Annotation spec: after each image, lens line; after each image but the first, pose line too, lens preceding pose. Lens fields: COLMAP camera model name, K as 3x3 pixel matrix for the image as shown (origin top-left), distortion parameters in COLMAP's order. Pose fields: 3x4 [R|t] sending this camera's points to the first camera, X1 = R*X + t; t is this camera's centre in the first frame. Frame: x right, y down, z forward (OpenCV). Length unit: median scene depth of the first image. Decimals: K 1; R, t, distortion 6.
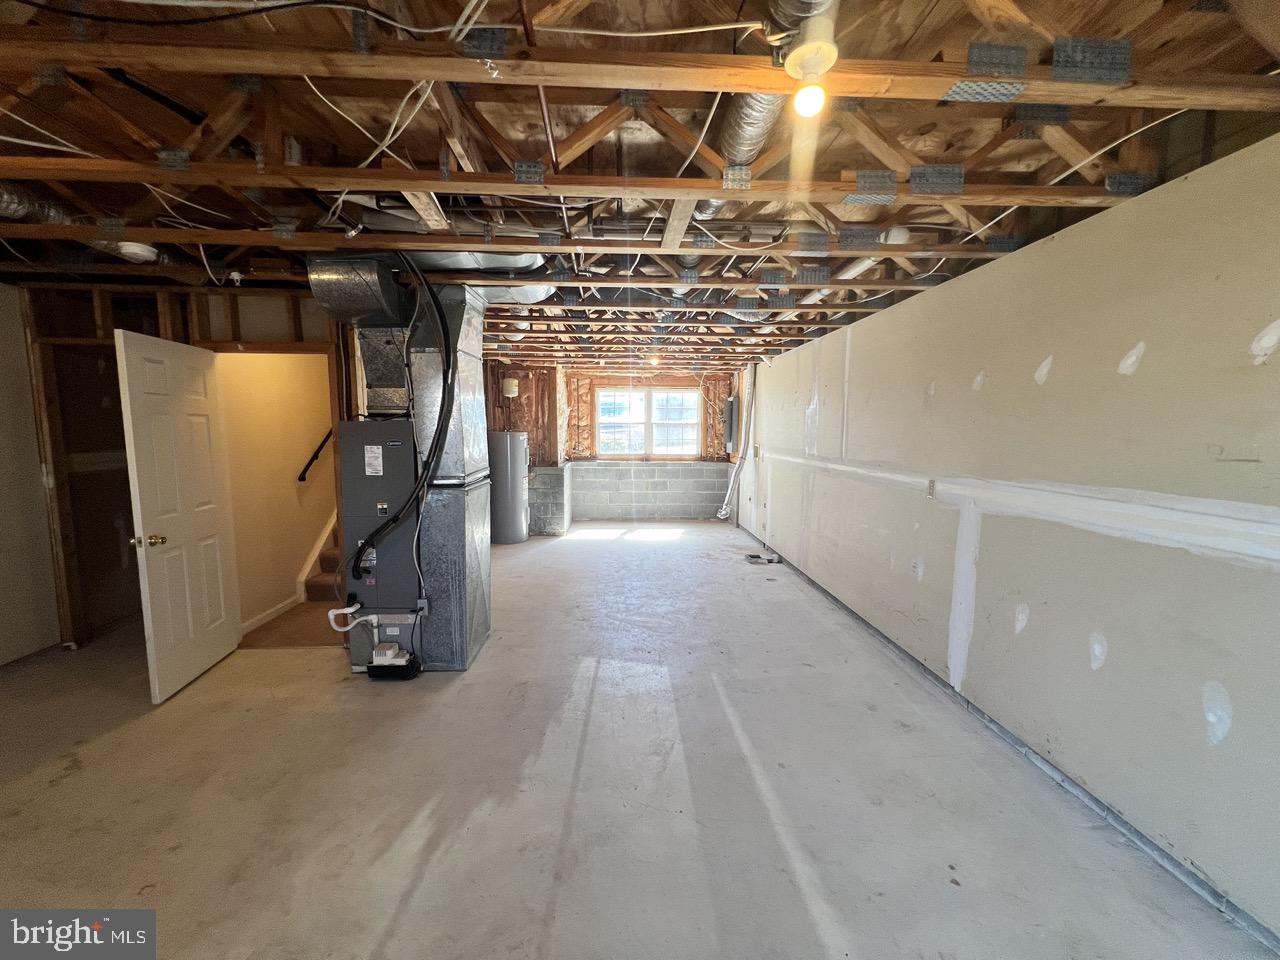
lens RADIAL K [[514.4, 0, 640.0], [0, 514.4, 480.0], [0, 0, 1]] dist [-0.001264, -0.000134]
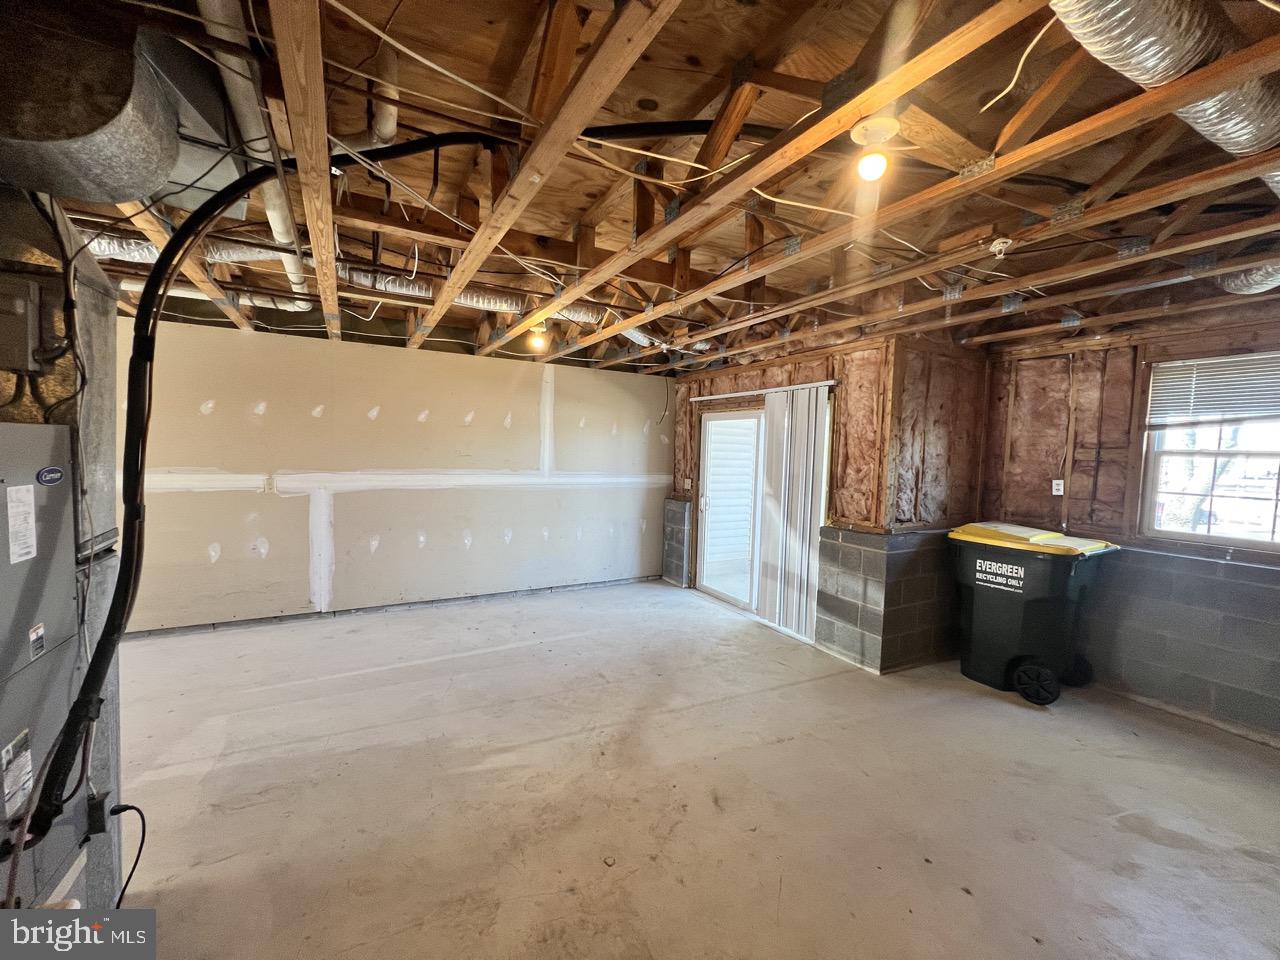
lens RADIAL K [[514.7, 0, 640.0], [0, 514.7, 480.0], [0, 0, 1]] dist [-0.000863, 0.000199]
pose [[-0.455771, -0.063308, 0.887843, -1.194908], [0.057000, 0.993344, 0.100091, -0.083365], [-0.888270, 0.096226, -0.449129, 0.845401]]
